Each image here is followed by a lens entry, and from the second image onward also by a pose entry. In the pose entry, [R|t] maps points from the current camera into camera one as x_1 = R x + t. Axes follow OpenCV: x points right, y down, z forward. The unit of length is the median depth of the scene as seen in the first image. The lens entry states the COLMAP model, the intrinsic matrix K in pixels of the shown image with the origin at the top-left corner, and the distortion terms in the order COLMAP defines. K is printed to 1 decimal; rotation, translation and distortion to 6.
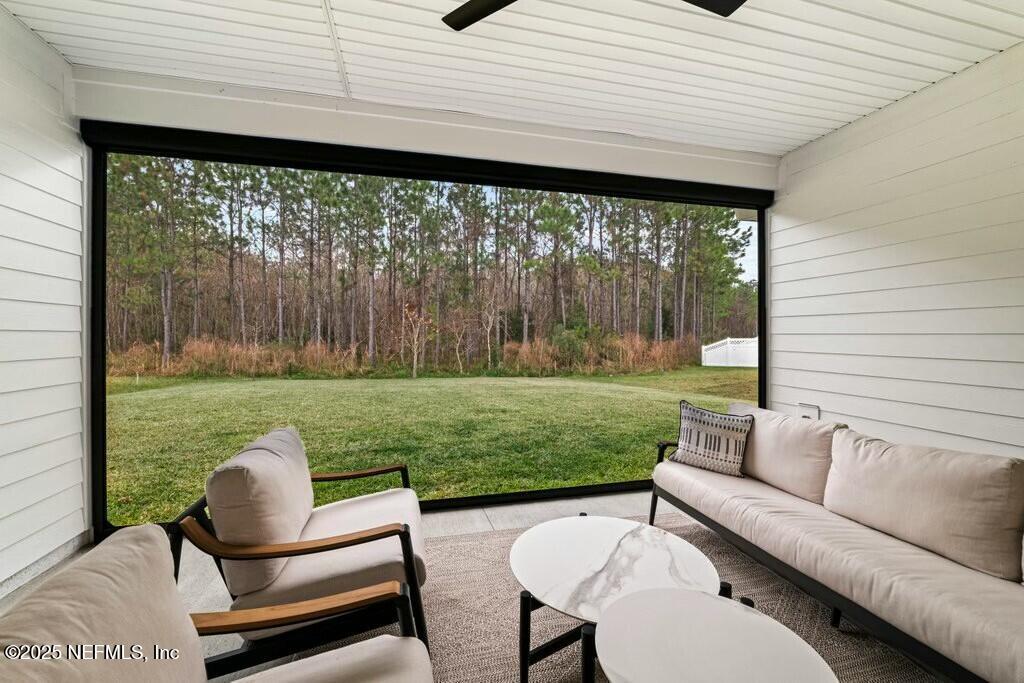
lens RADIAL K [[419.6, 0, 508.7], [0, 419.6, 343.5], [0, 0, 1]] dist [-0.013595, 0.000013]
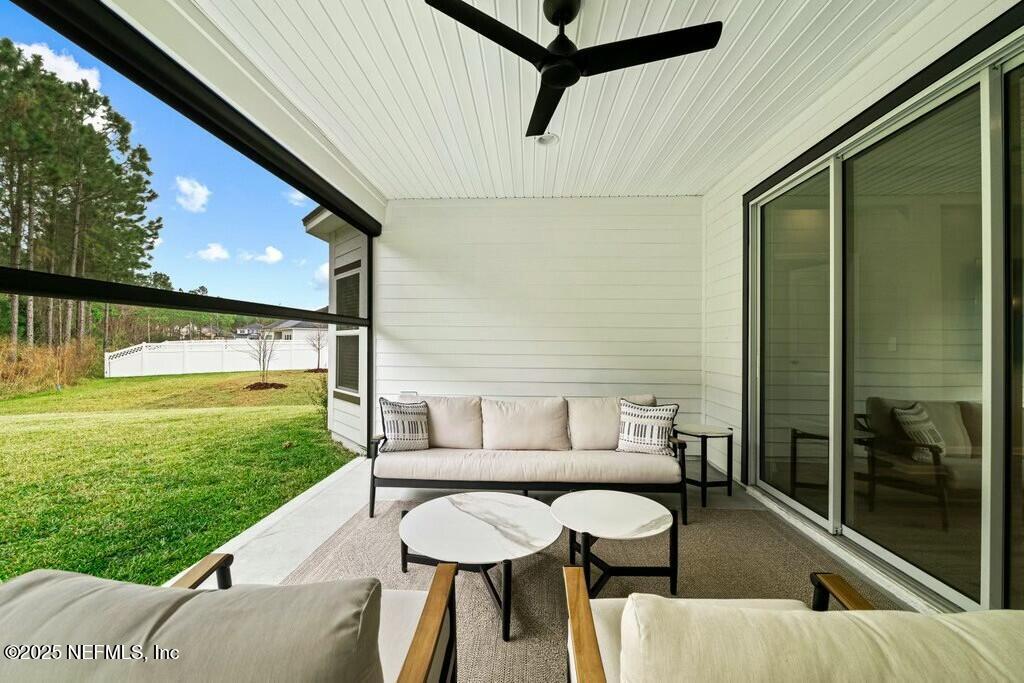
lens RADIAL K [[419.6, 0, 508.7], [0, 419.6, 343.5], [0, 0, 1]] dist [-0.013595, 0.000013]
pose [[0.289232, -0.001008, 0.957259, -0.110448], [0.011480, 0.999931, -0.002415, -0.000677], [-0.957190, 0.011688, 0.289224, 0.066630]]
